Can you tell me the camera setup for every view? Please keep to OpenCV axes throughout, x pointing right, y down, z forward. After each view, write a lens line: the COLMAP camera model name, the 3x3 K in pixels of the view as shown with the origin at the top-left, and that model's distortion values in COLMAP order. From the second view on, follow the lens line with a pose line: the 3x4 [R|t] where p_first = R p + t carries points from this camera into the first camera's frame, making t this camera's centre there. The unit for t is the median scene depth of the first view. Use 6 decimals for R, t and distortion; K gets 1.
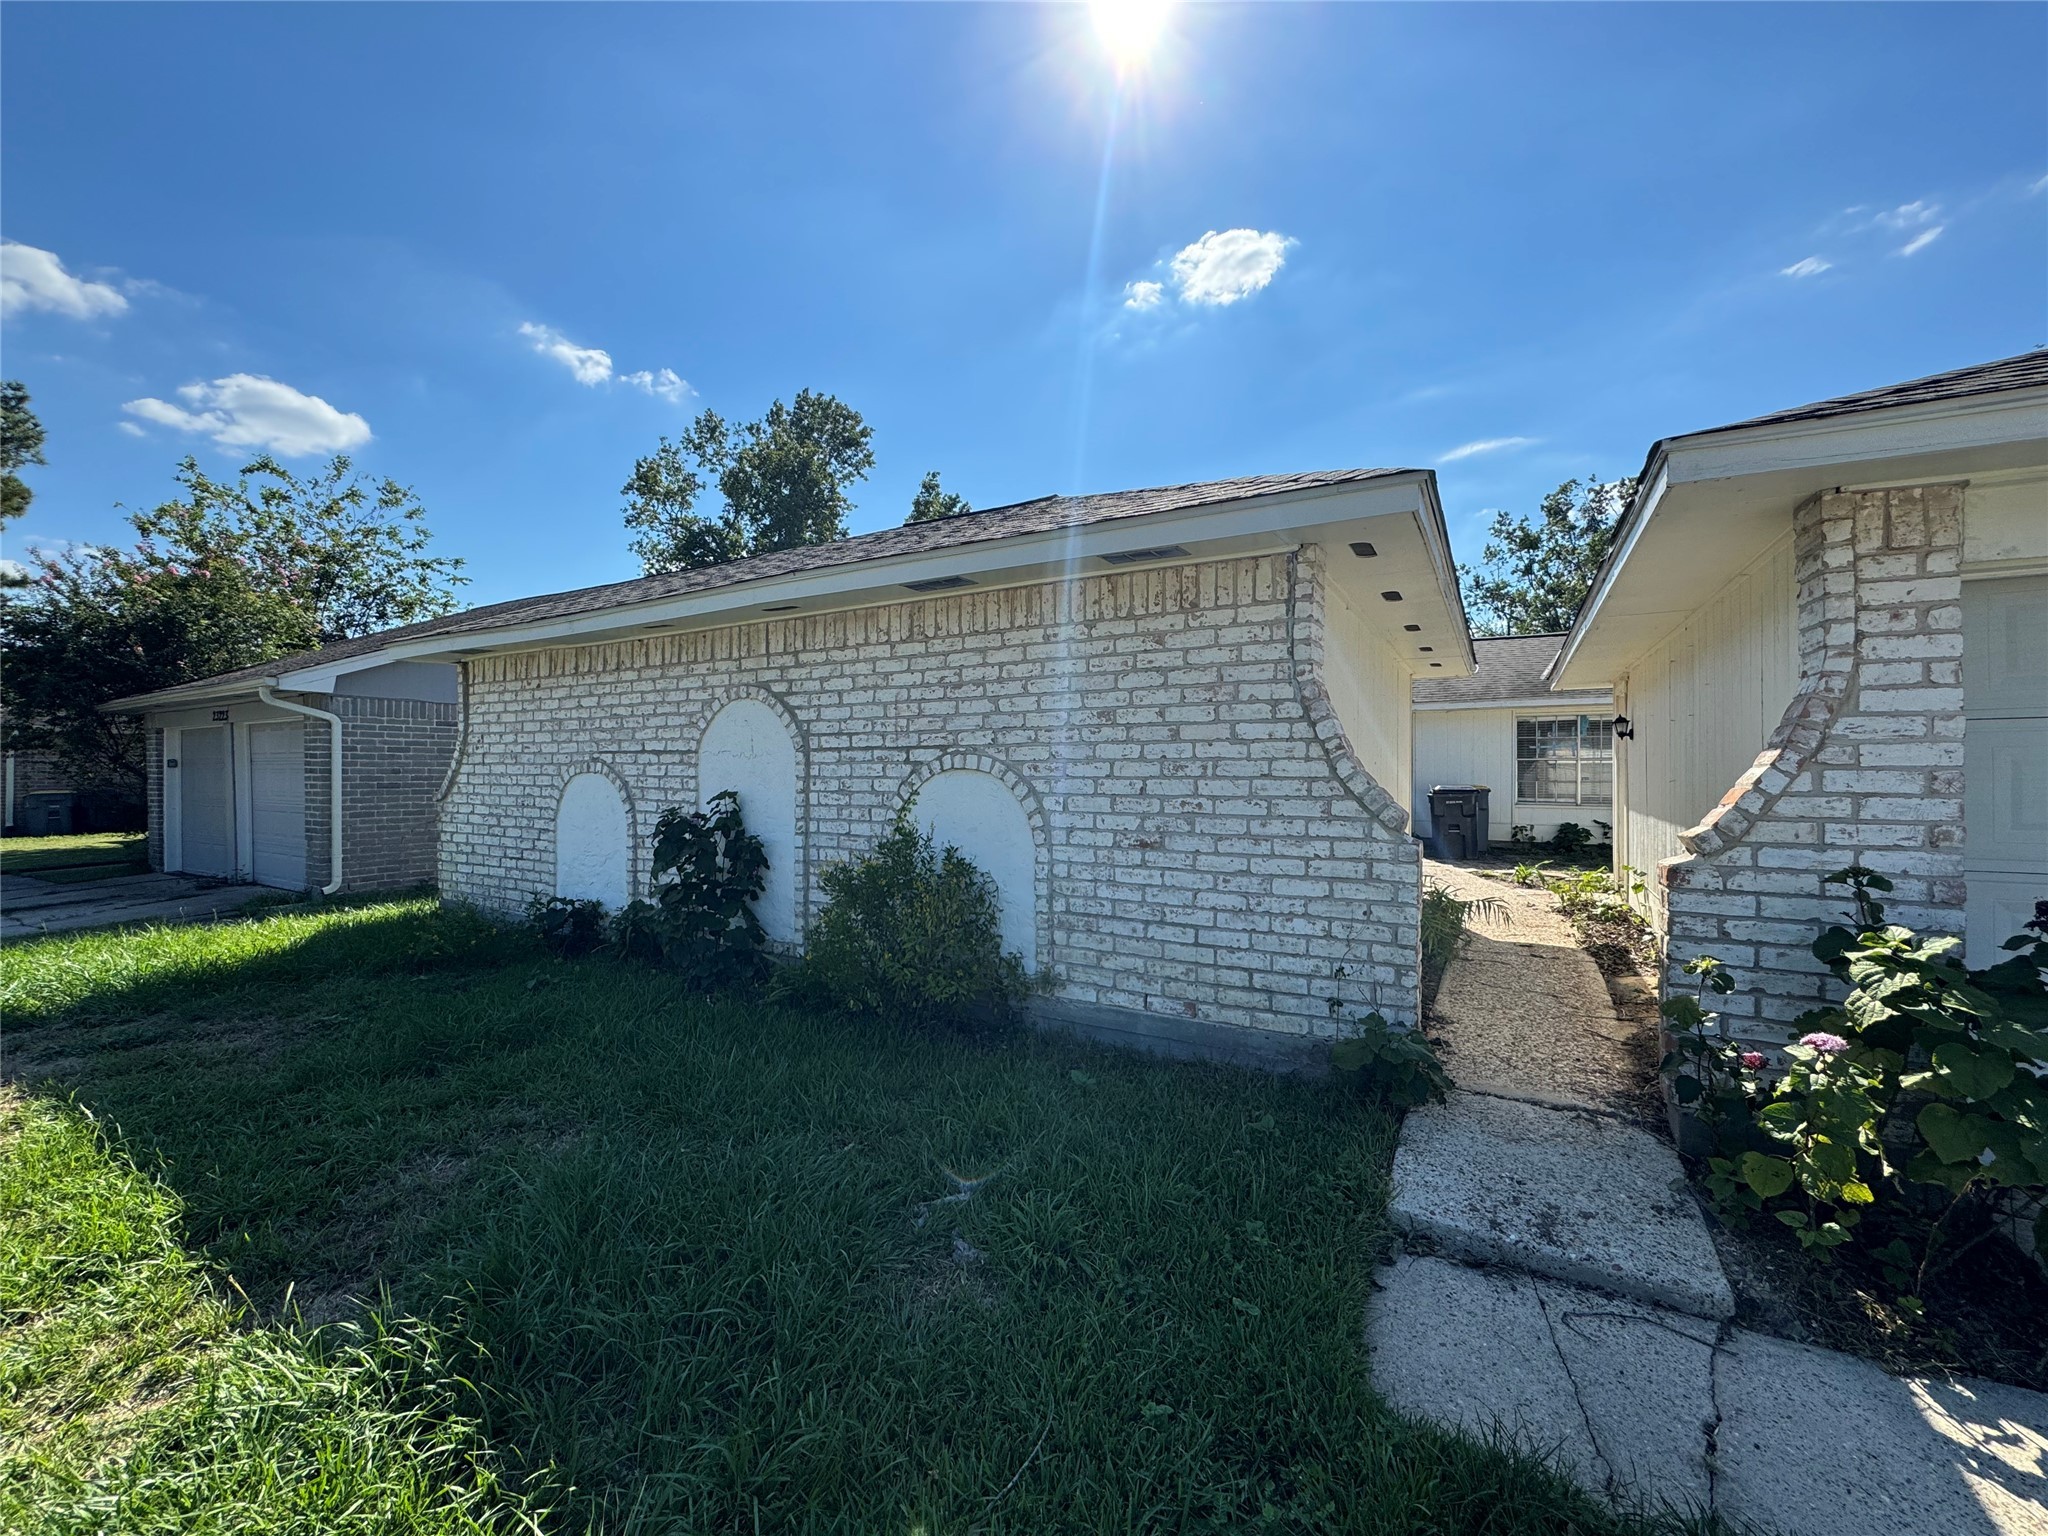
lens RADIAL K [[813.8, 0, 1024.0], [0, 813.8, 768.0], [0, 0, 1]] dist [-0.001521, 0.000032]
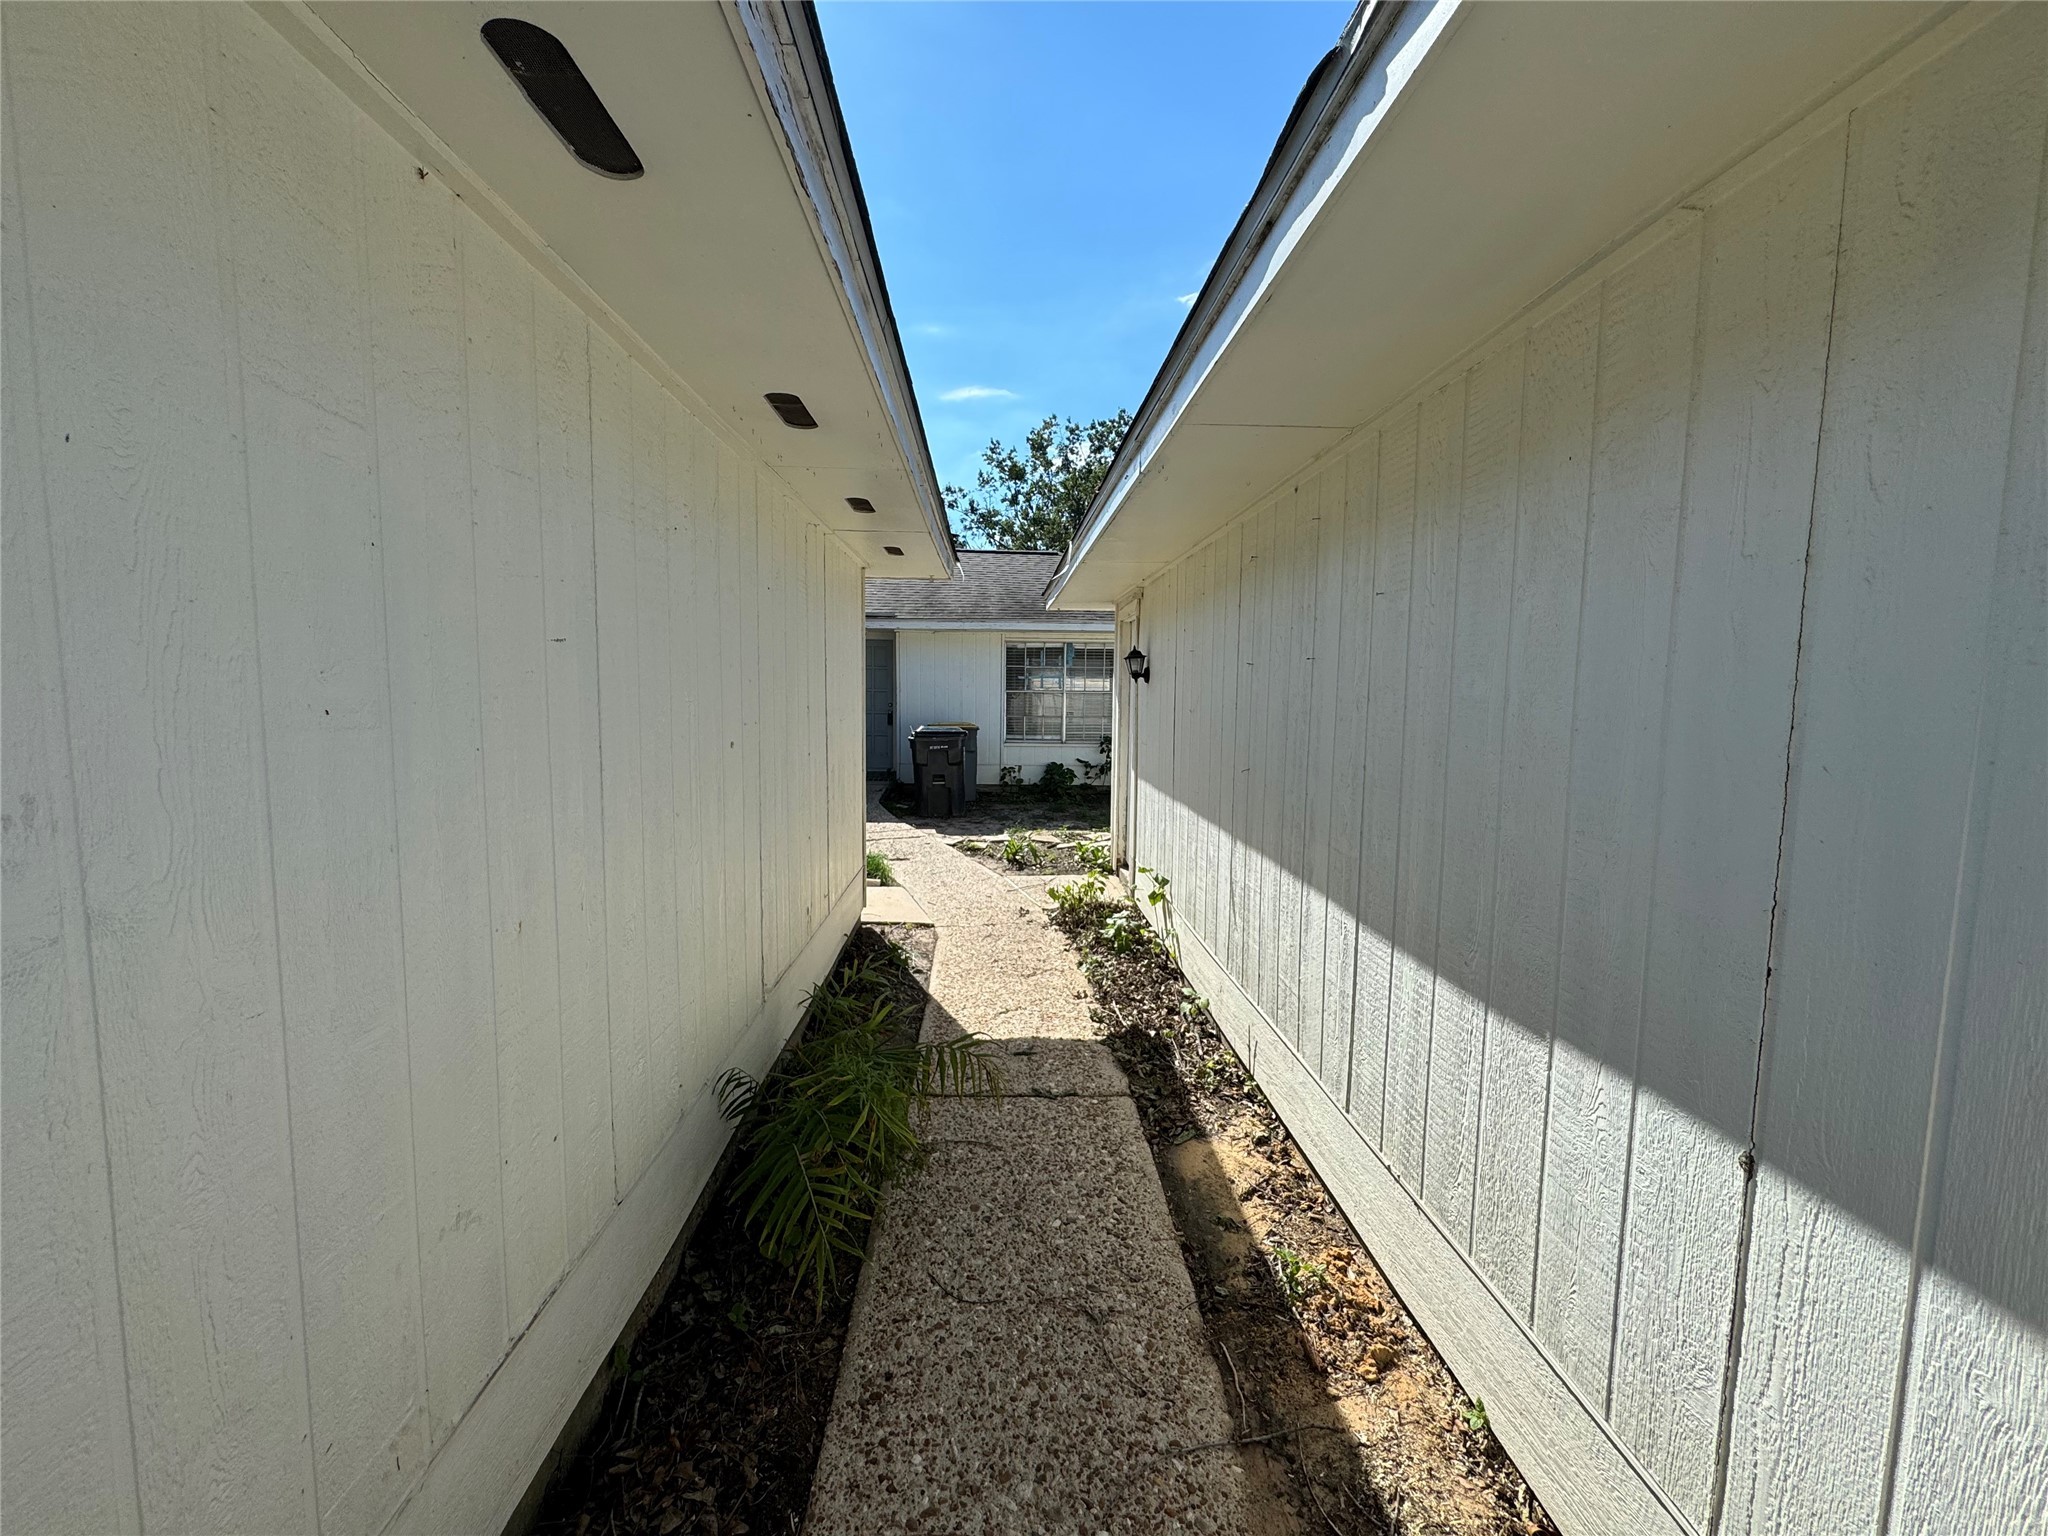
lens RADIAL K [[827.1, 0, 1025.1], [0, 827.1, 759.0], [0, 0, 1]] dist [-0.000098, 0.000093]
pose [[0.841261, -0.038766, 0.539238, 0.483289], [-0.010986, 0.995994, 0.088742, -0.057146], [-0.540518, -0.080579, 0.837465, 0.816376]]
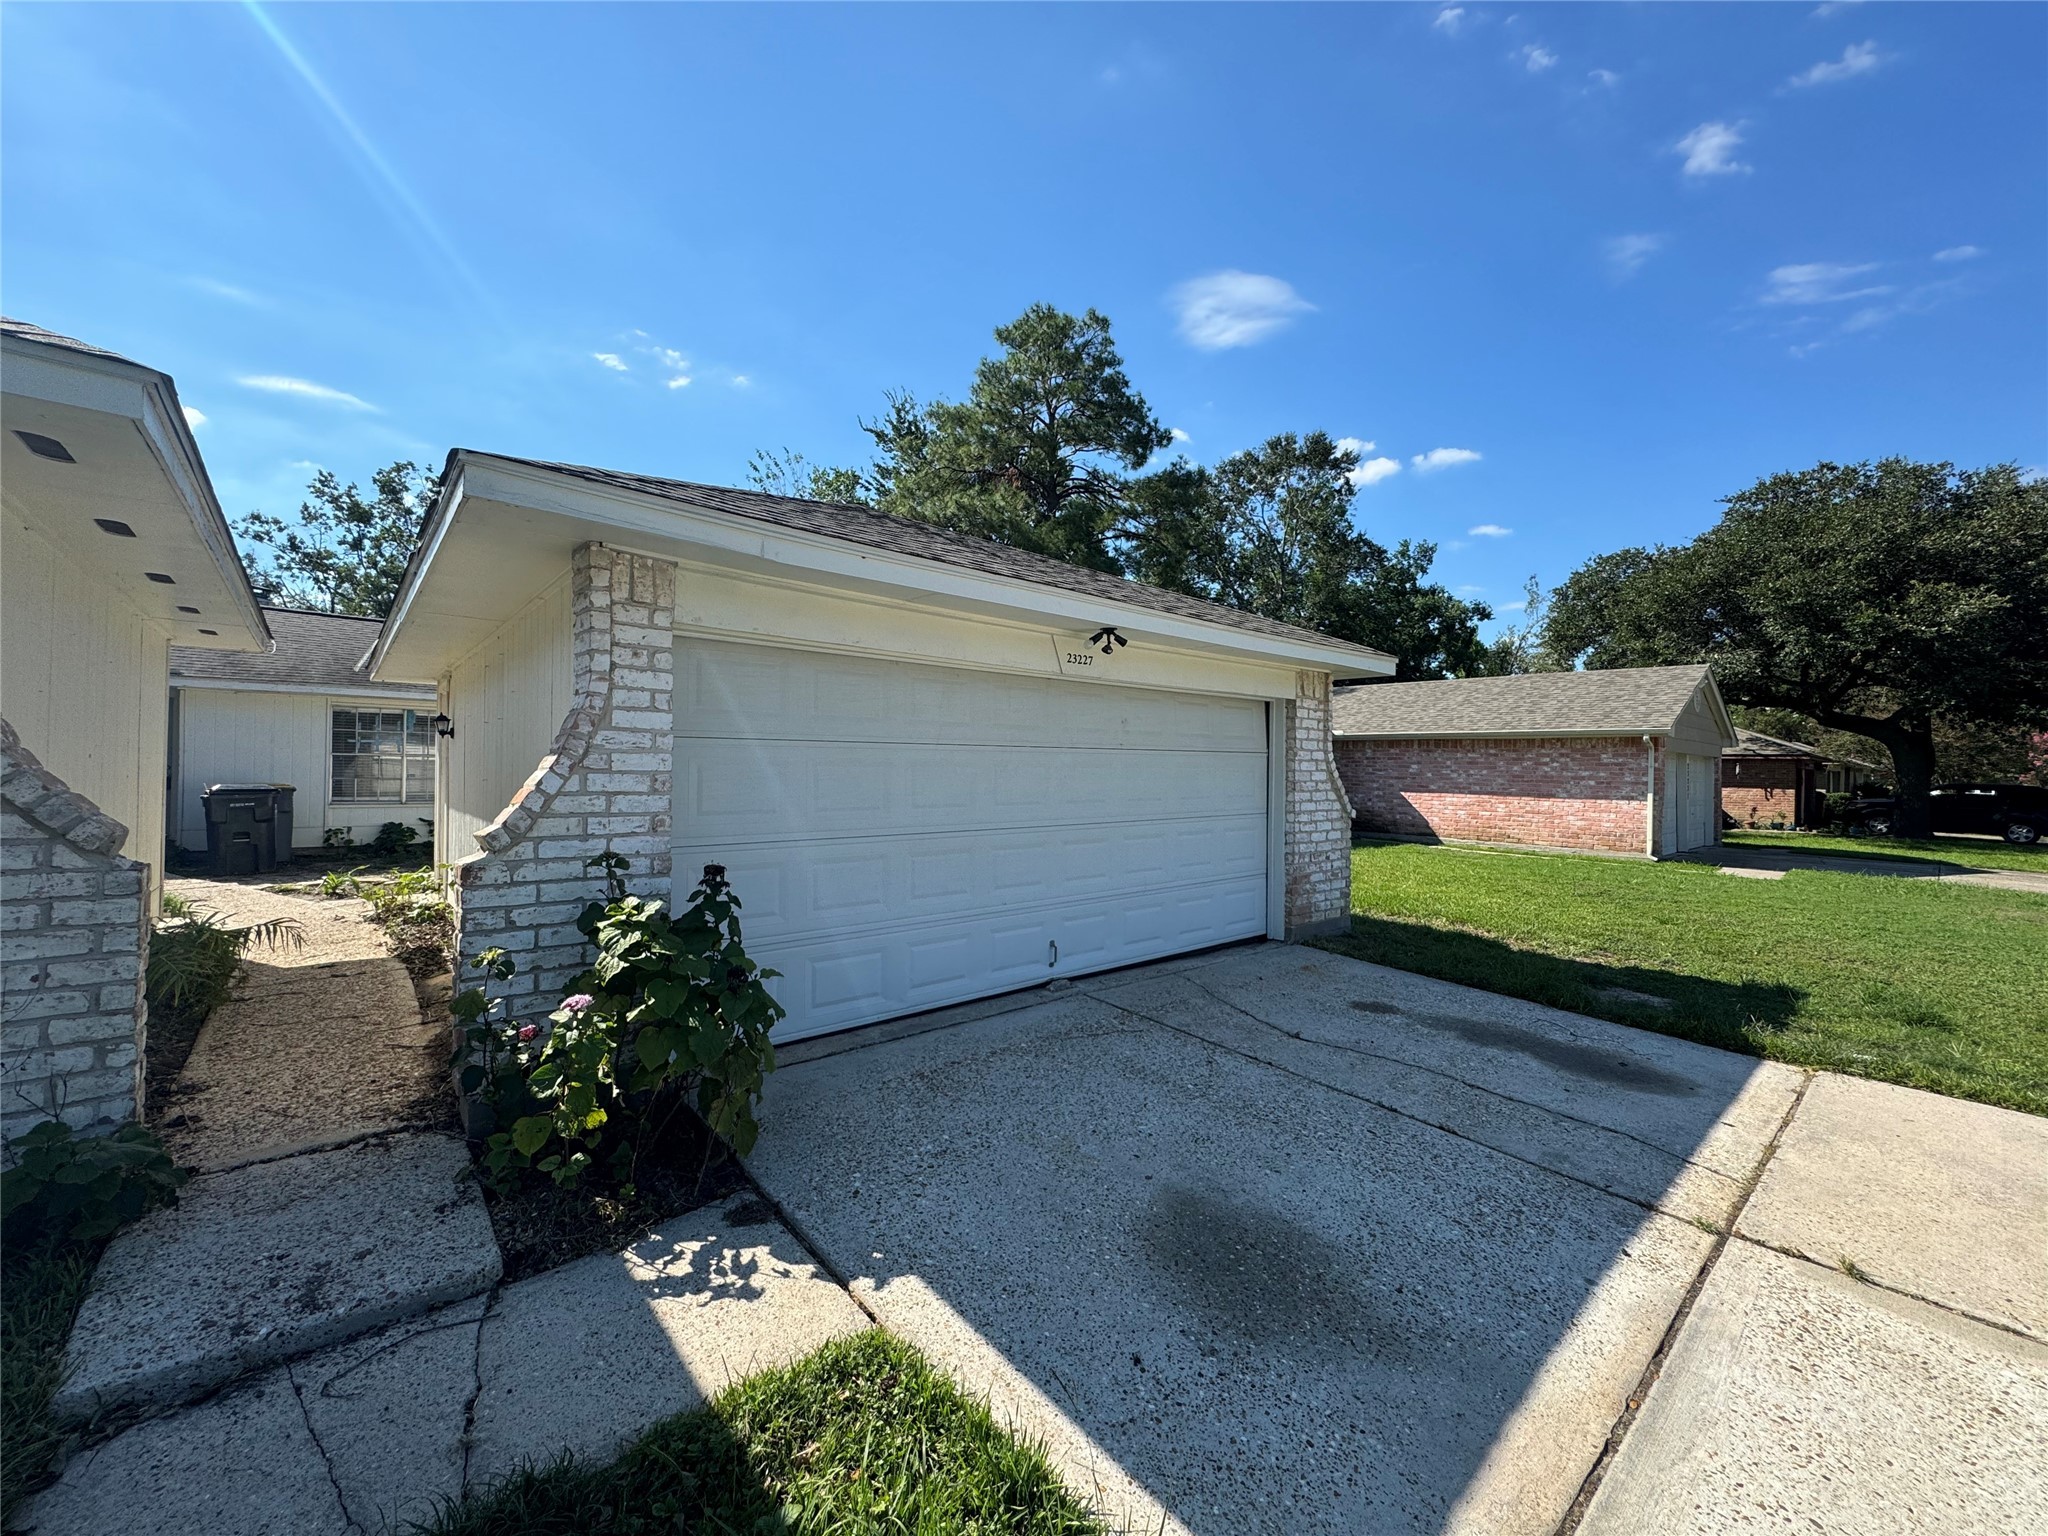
lens RADIAL K [[813.1, 0, 1028.7], [0, 813.1, 768.6], [0, 0, 1]] dist [-0.005034, -0.000369]
pose [[0.317616, 0.009562, 0.948171, 0.035428], [-0.015245, 0.999871, -0.004977, -0.005849], [-0.948097, -0.012875, 0.317721, -0.001634]]
